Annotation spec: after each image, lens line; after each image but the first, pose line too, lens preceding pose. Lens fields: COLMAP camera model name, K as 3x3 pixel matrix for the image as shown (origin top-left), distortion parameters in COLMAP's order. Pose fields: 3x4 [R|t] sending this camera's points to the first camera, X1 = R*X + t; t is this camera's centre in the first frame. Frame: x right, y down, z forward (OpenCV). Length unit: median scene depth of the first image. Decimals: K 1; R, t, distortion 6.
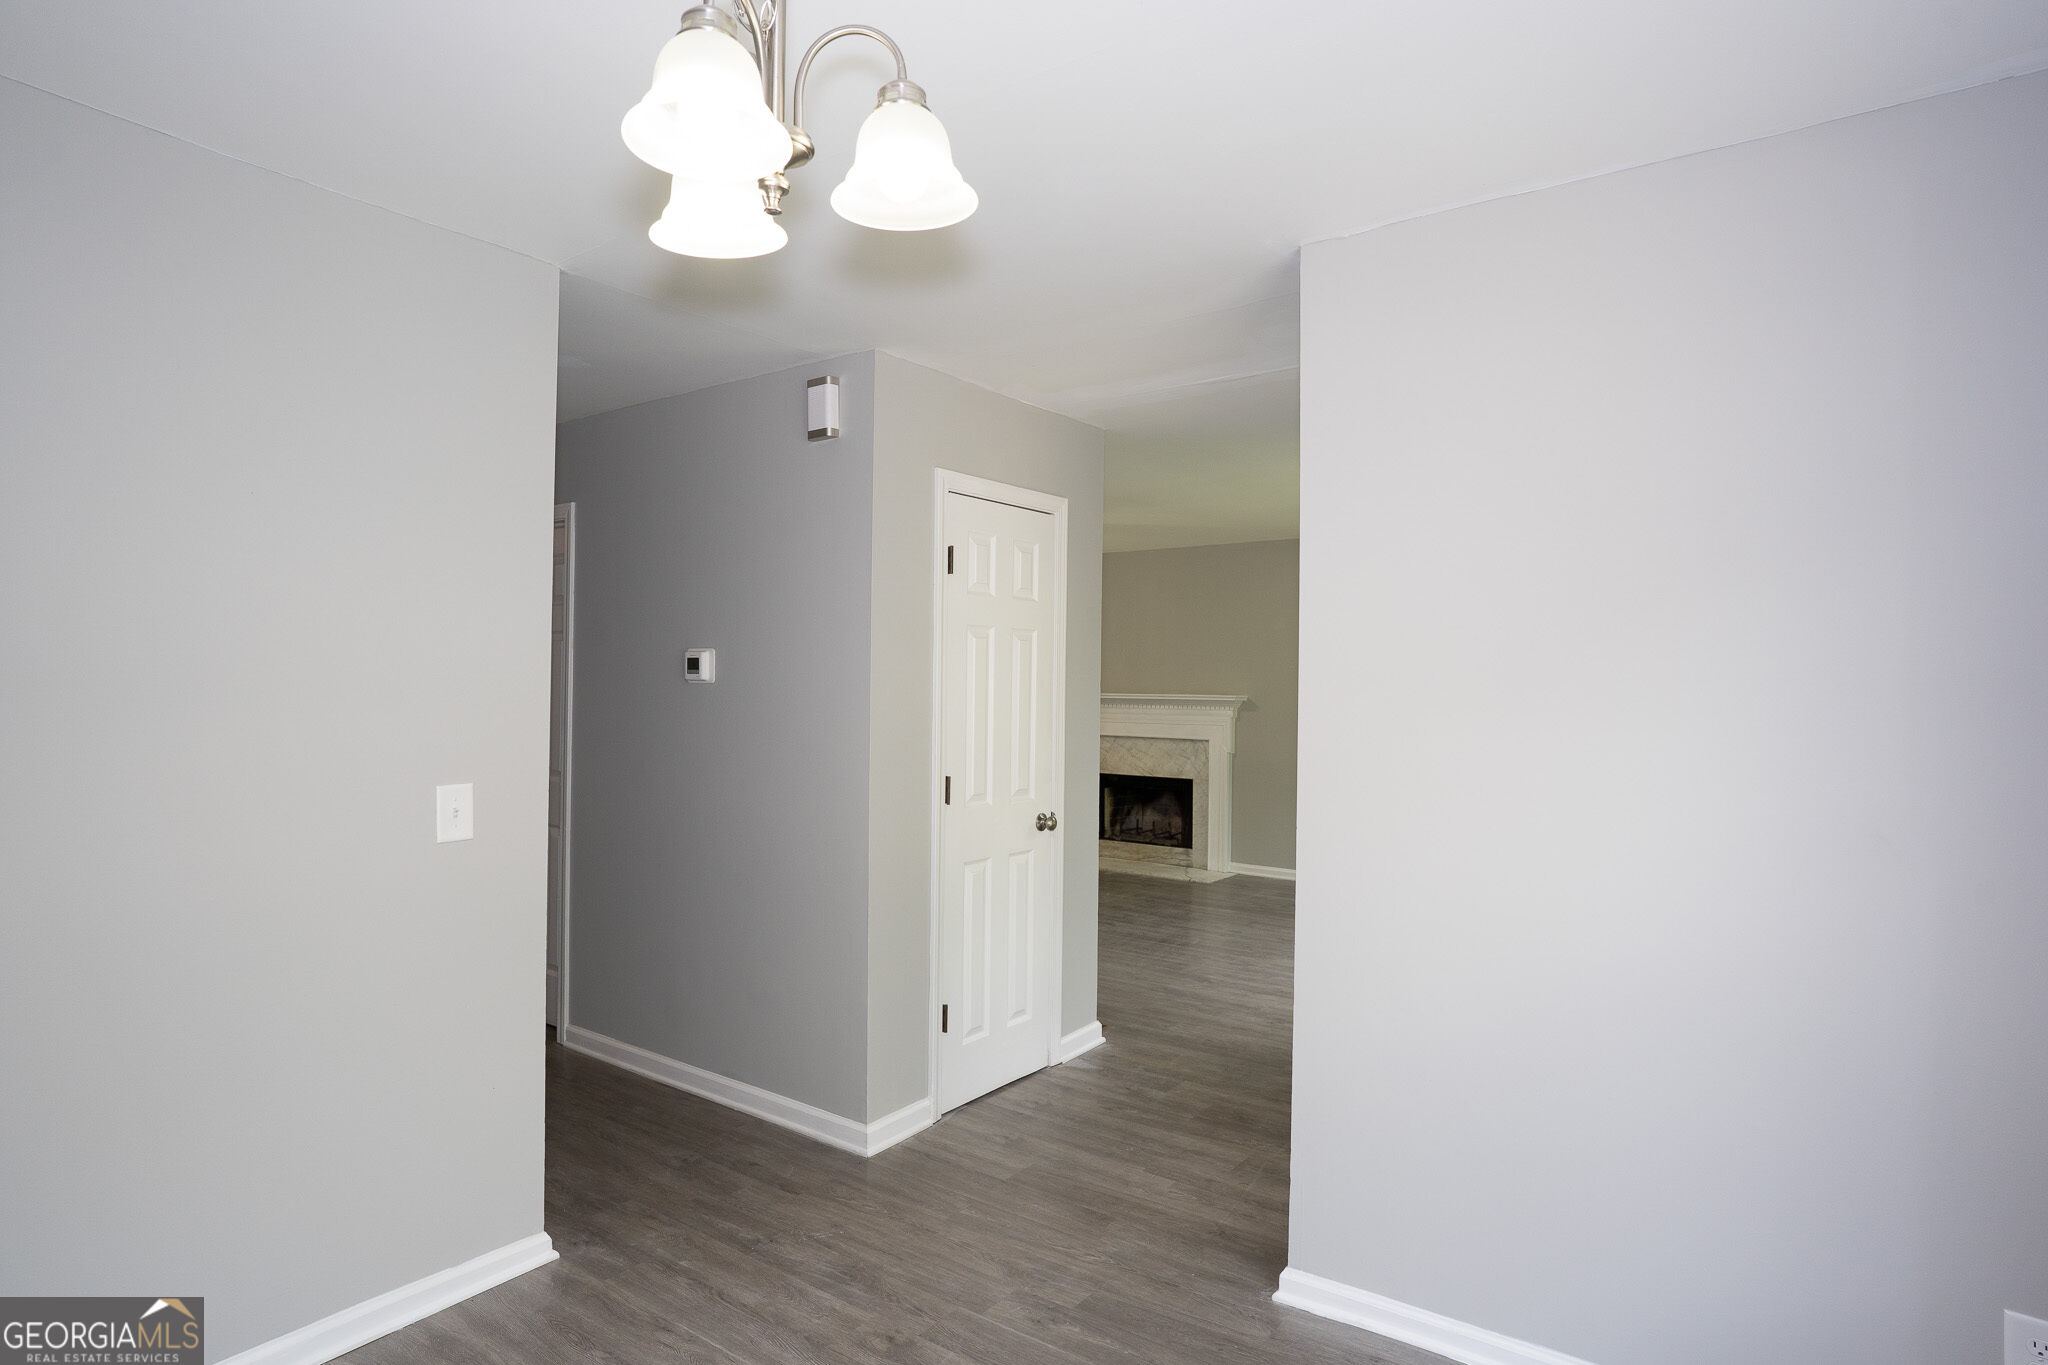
lens RADIAL K [[1120.8, 0, 1021.9], [0, 1120.8, 680.7], [0, 0, 1]] dist [-0.038995, 0.018559]
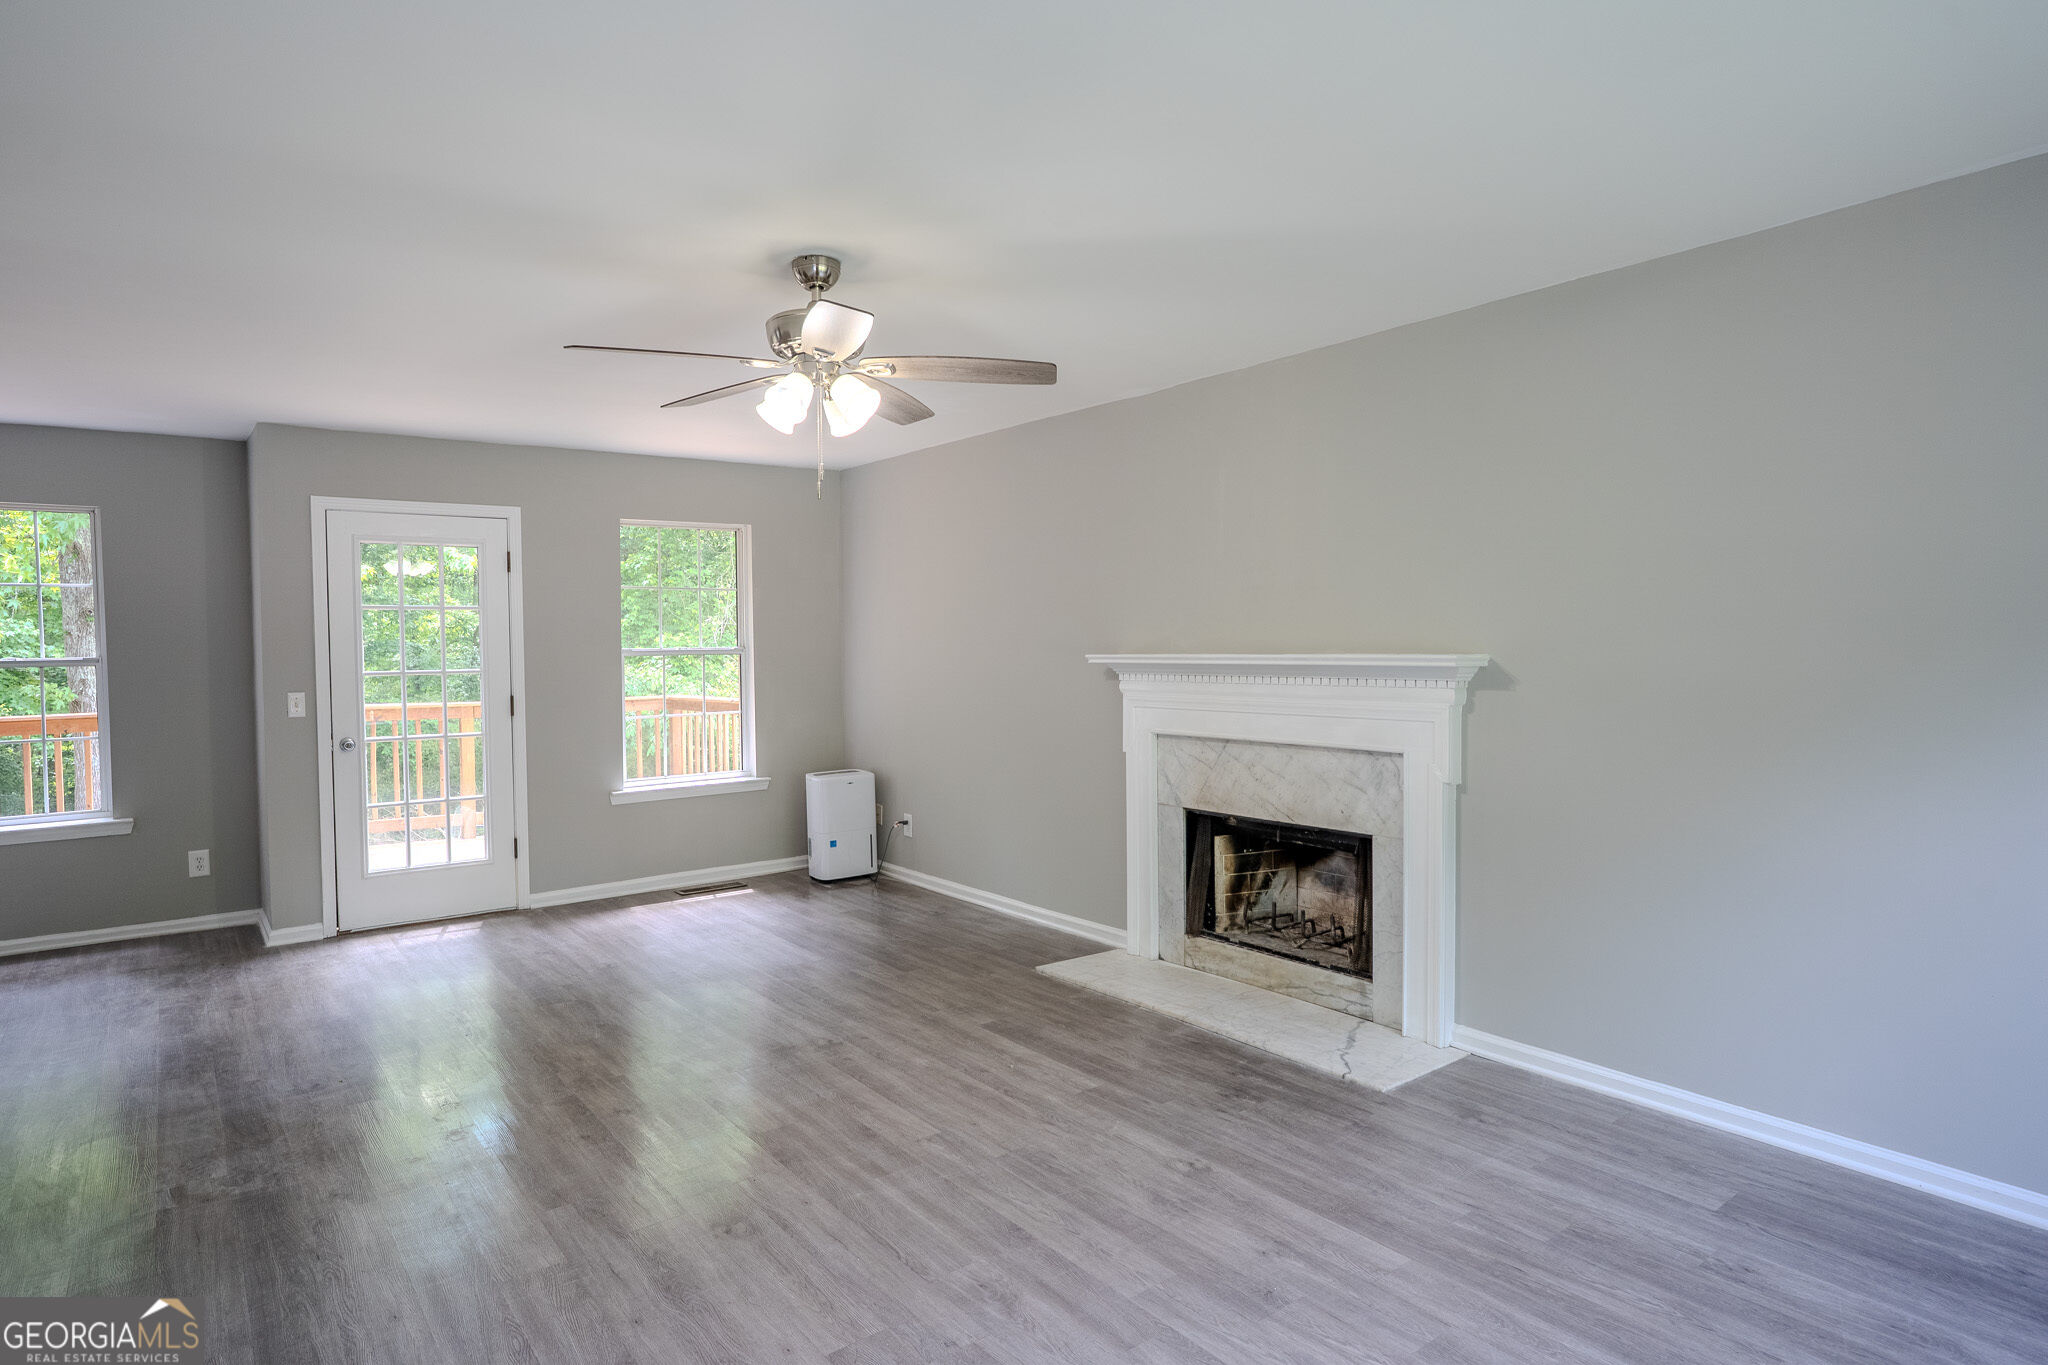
lens RADIAL K [[1120.8, 0, 1018.9], [0, 1120.8, 667.9], [0, 0, 1]] dist [-0.038995, 0.018559]
pose [[0.961902, -0.011174, -0.273166, 0.137280], [0.016483, 0.999717, 0.017147, 0.007569], [0.272897, -0.020997, 0.961814, 0.506119]]
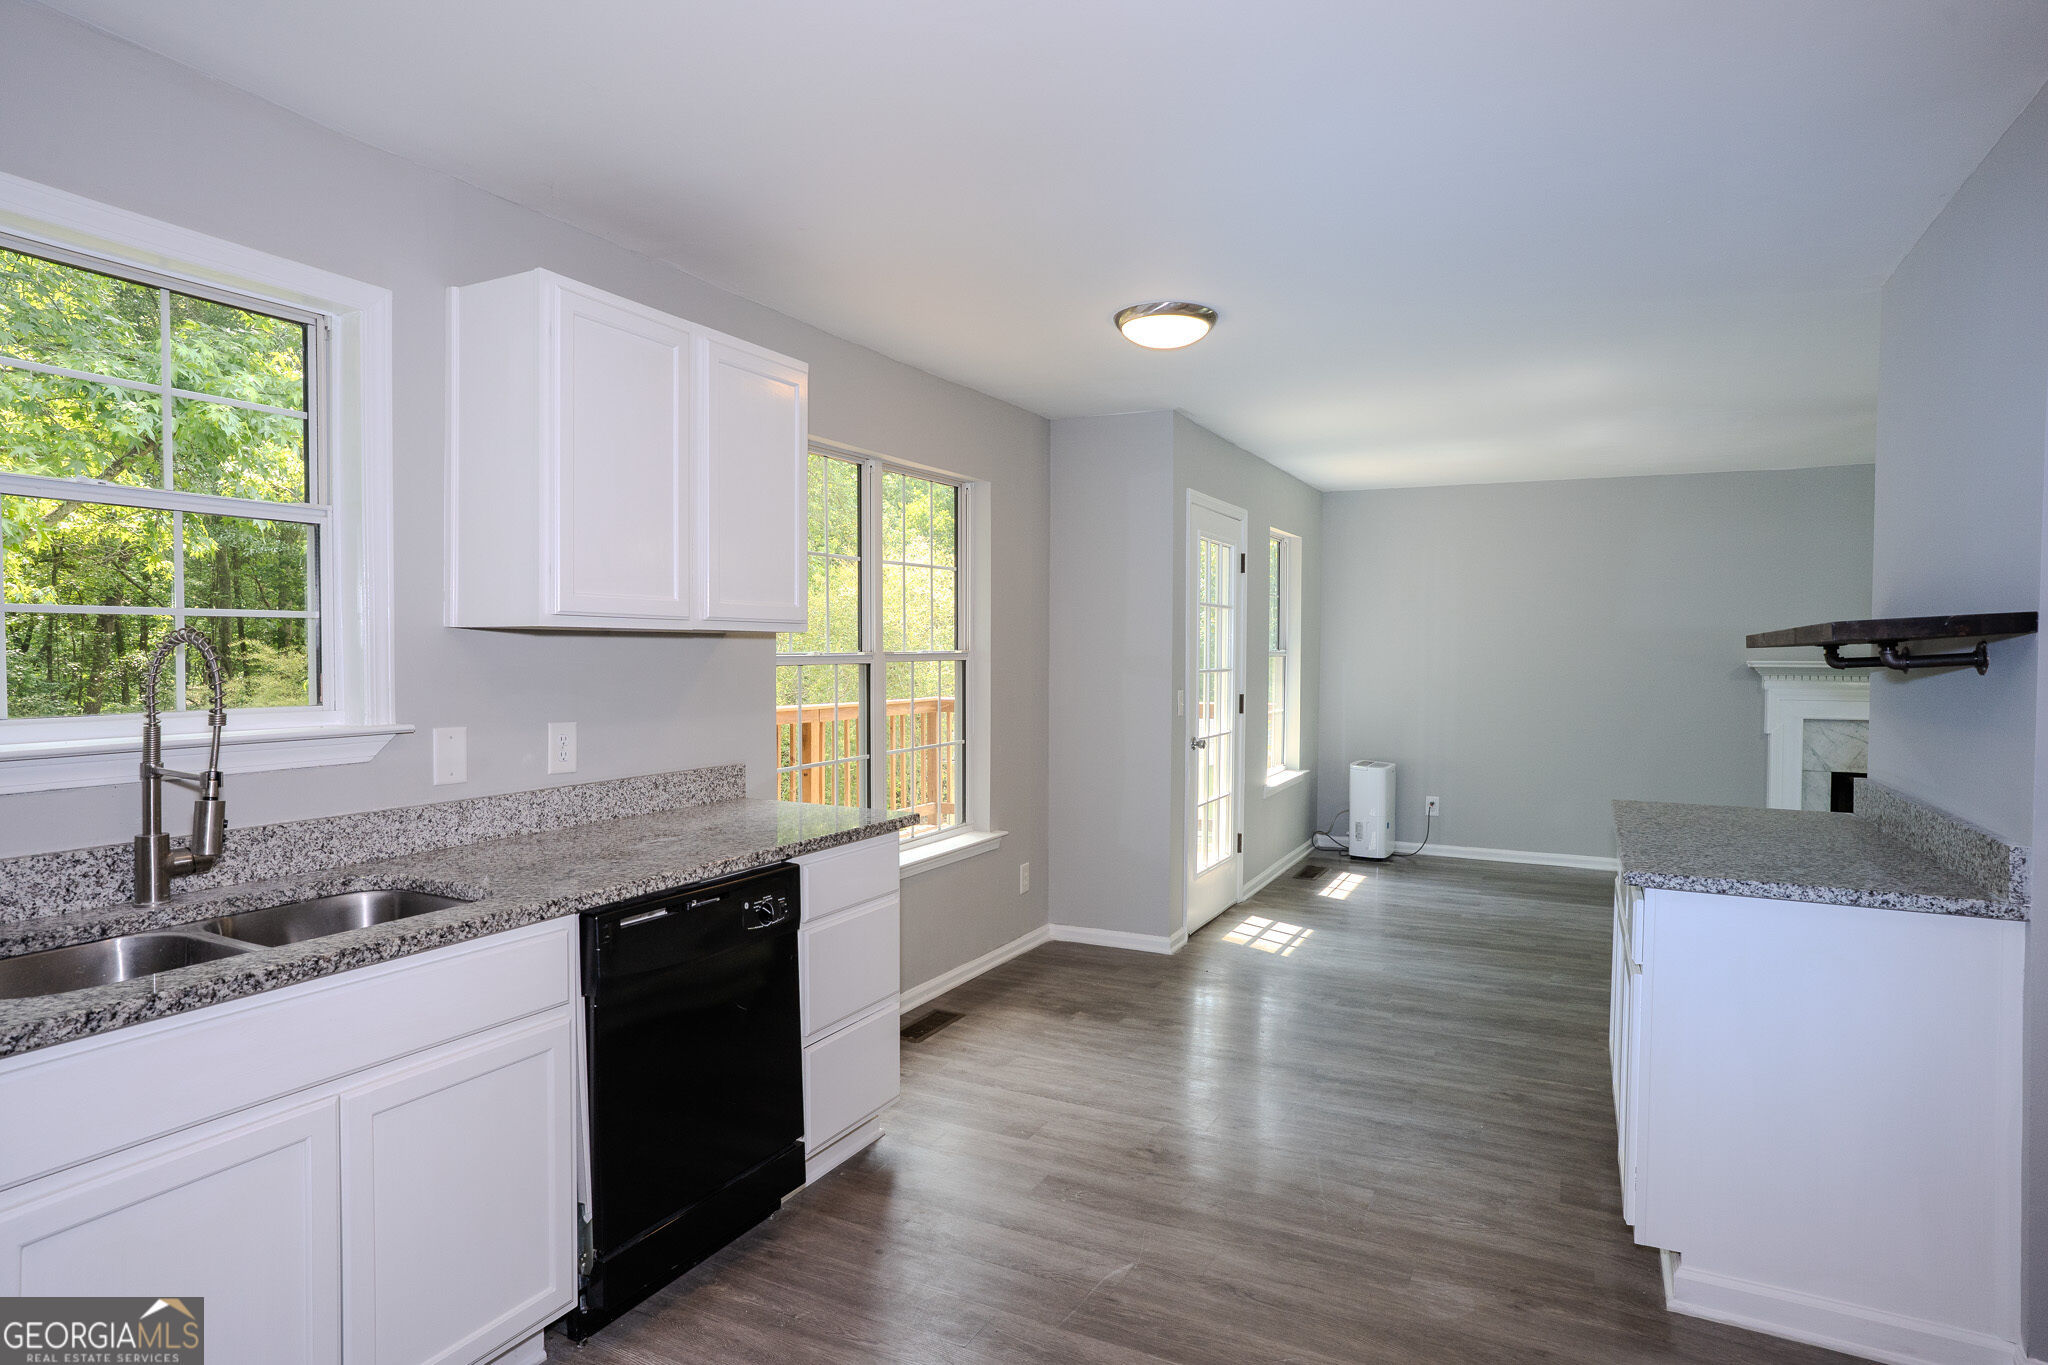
lens RADIAL K [[1120.8, 0, 1018.6], [0, 1120.8, 679.0], [0, 0, 1]] dist [-0.038995, 0.018559]
pose [[0.987621, -0.005852, 0.156749, -0.594539], [0.001657, 0.999637, 0.026875, 0.002796], [-0.156850, -0.026283, 0.987273, 0.405270]]
